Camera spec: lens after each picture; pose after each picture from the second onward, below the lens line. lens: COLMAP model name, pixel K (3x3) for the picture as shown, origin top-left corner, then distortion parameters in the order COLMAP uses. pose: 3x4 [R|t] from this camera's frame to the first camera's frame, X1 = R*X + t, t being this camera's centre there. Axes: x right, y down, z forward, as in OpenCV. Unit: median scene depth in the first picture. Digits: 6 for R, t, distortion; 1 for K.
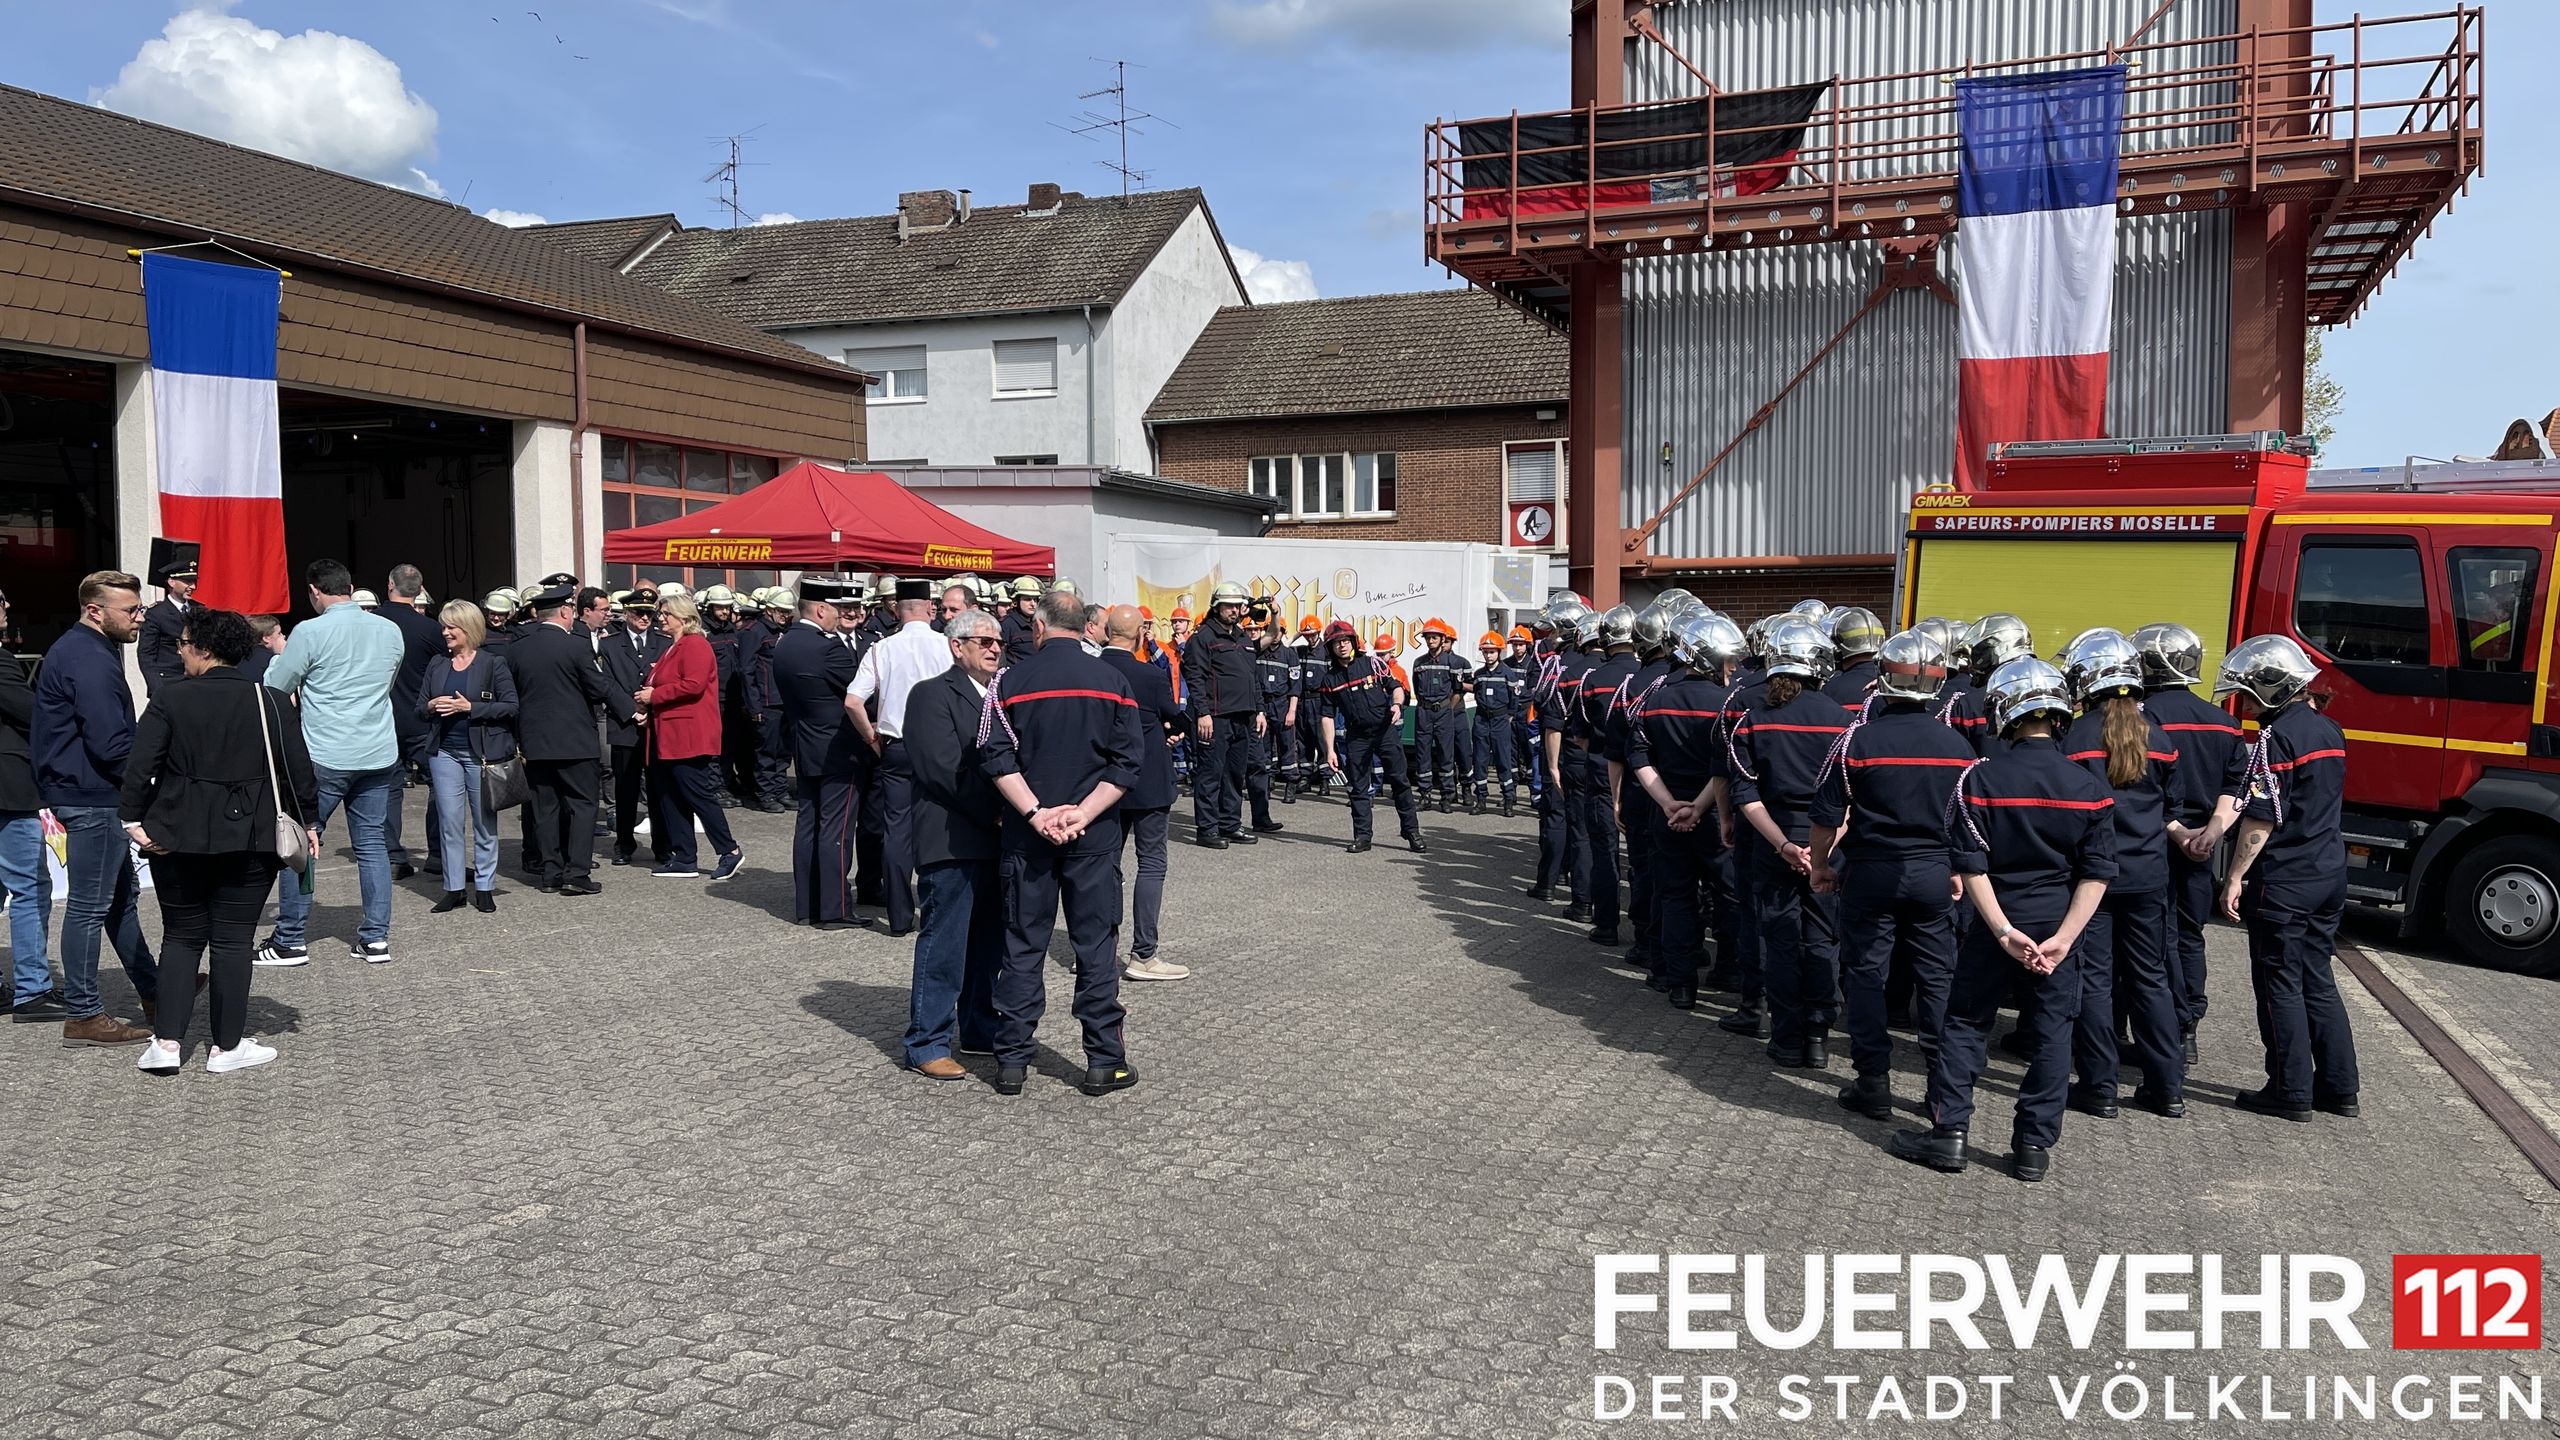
lens RADIAL K [[1916.9, 0, 1274.2], [0, 1916.9, 730.8], [0, 0, 1]] dist [0.046218, -0.058645]
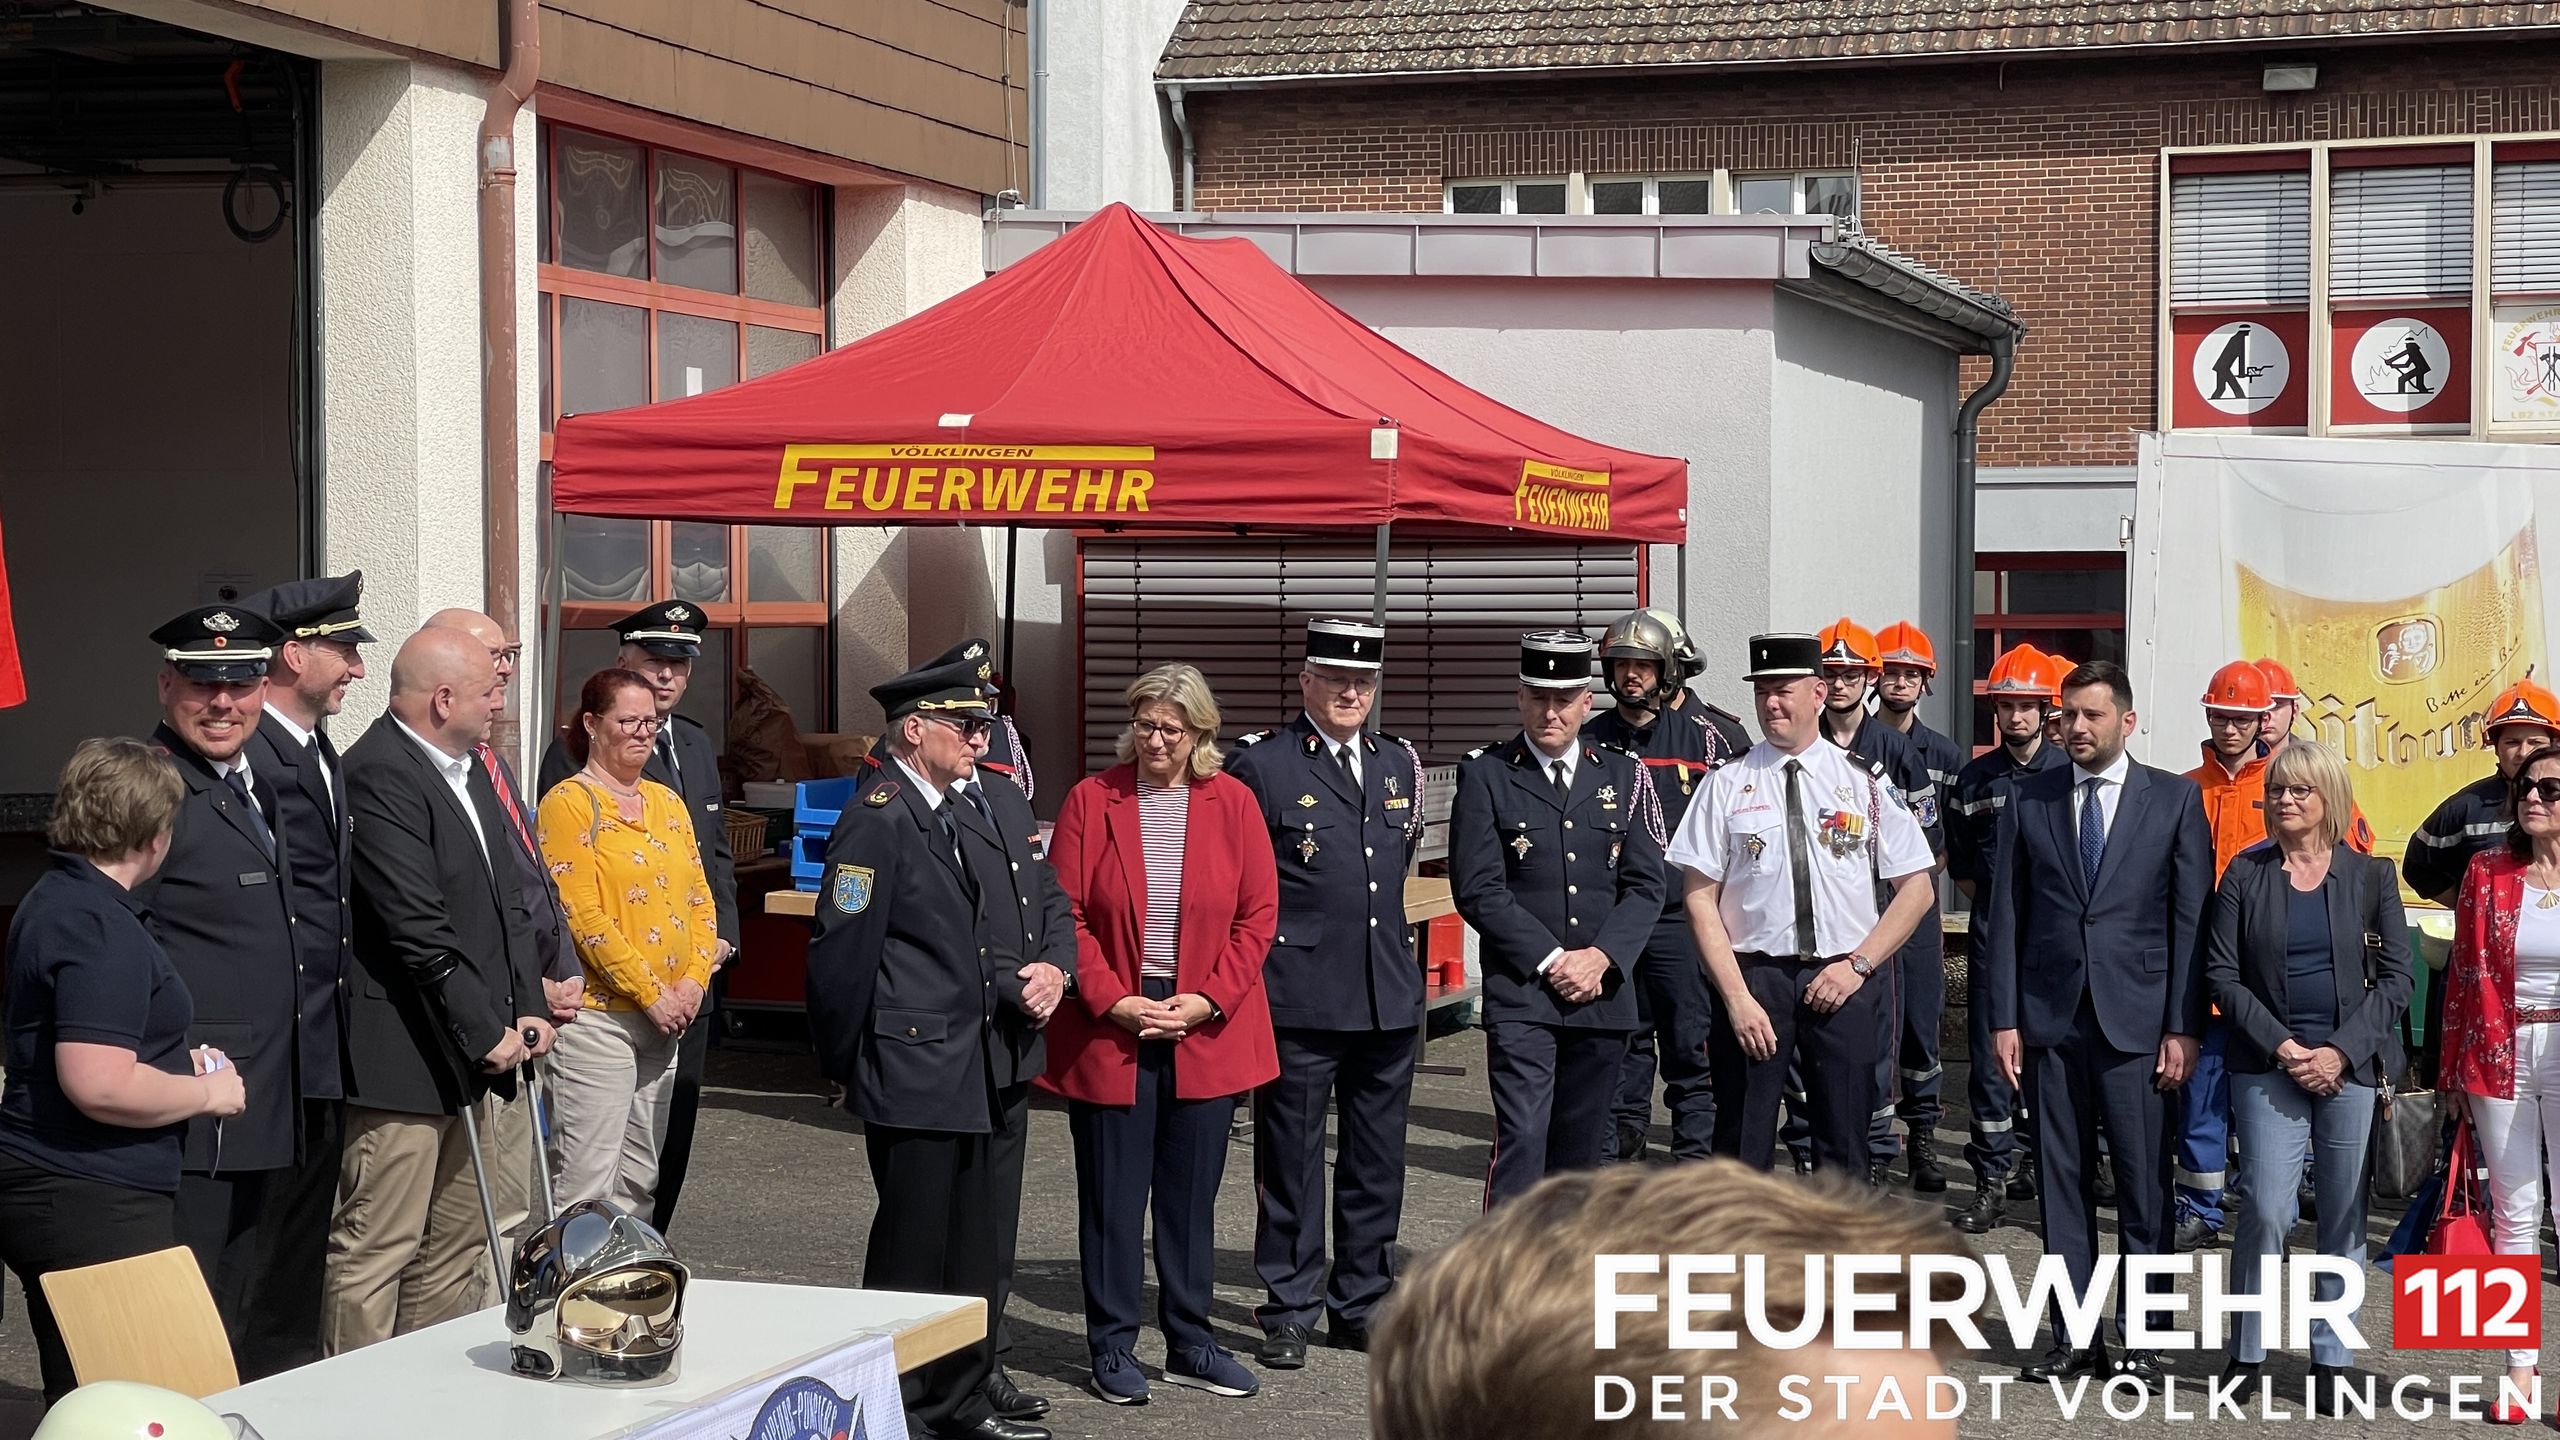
lens RADIAL K [[4692.4, 0, 1269.5], [0, 4692.4, 744.7], [0, 0, 1]] dist [0.168523, 0.396897]
pose [[0.995412, 0.002085, 0.095662, -0.248043], [-0.000163, 0.999798, -0.020099, -0.026859], [-0.095685, 0.019991, 0.995211, 0.170387]]
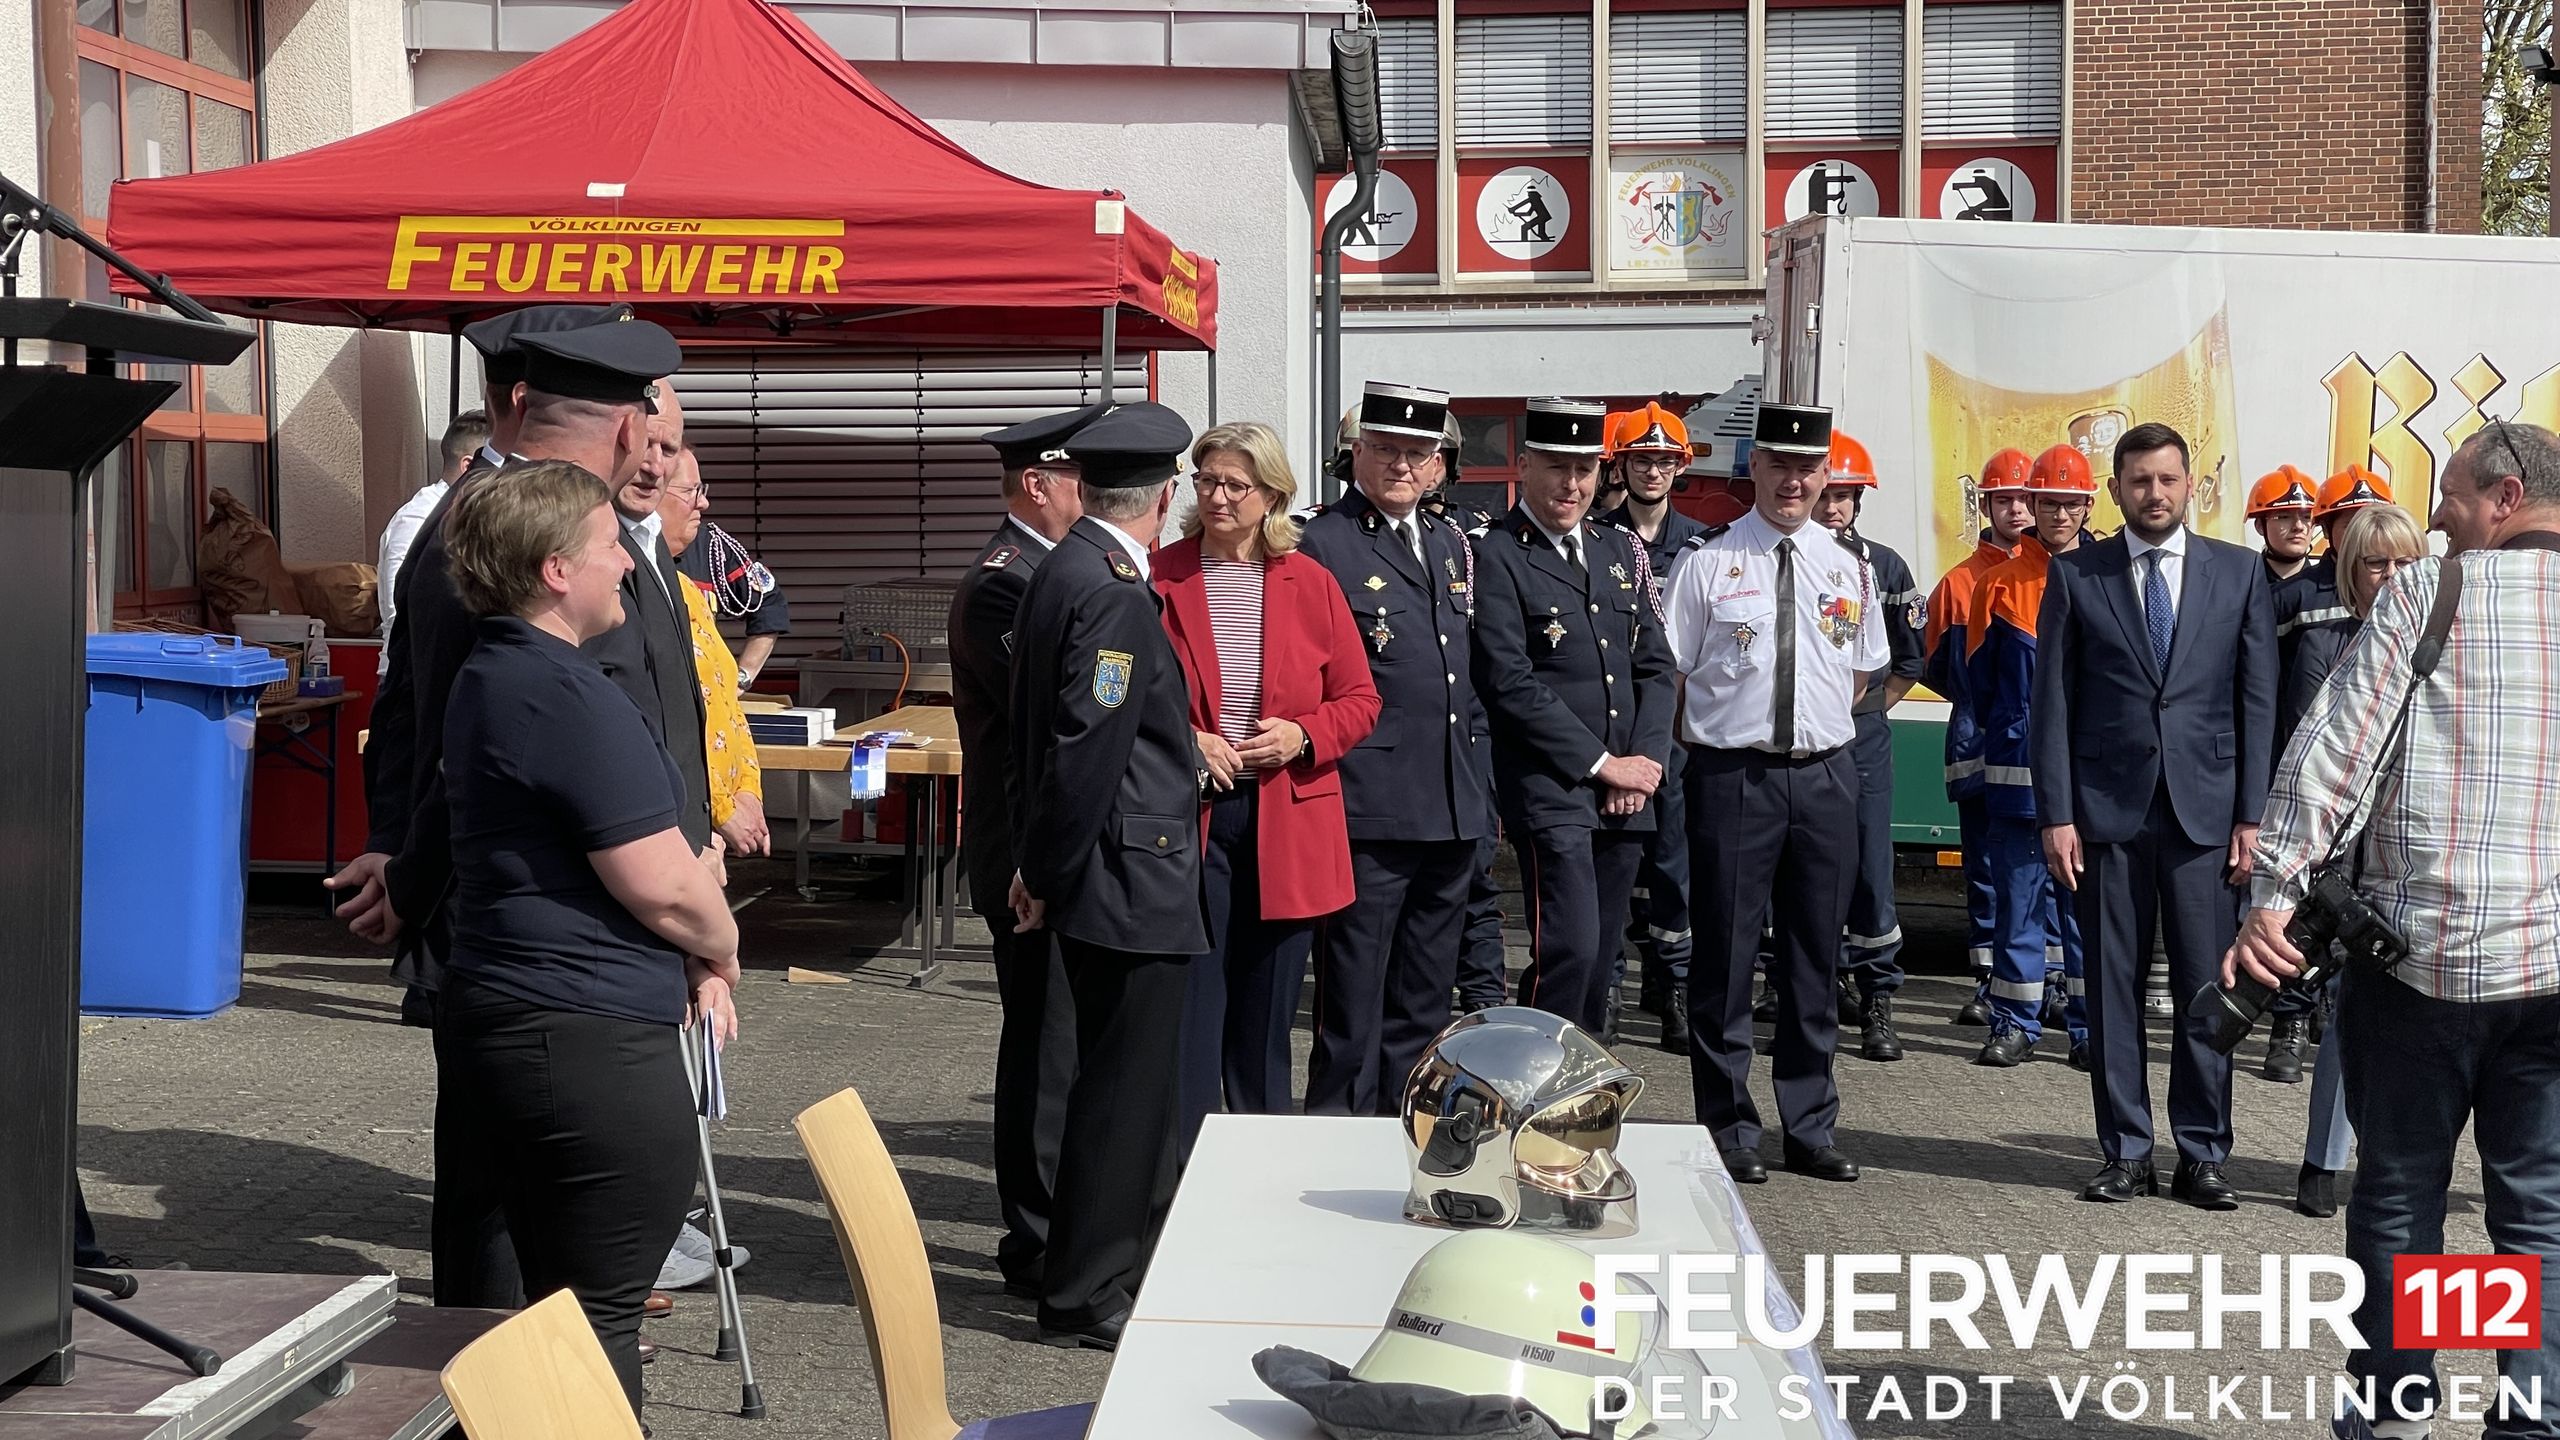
lens RADIAL K [[4711.5, 0, 1280.0], [0, 4711.5, 720.0], [0, 0, 1]] dist [0.235955, -0.061911]
pose [[0.944733, -0.019868, 0.327238, -0.338599], [0.019847, 0.999797, 0.003406, -0.020564], [-0.327240, 0.003277, 0.944936, 0.241839]]
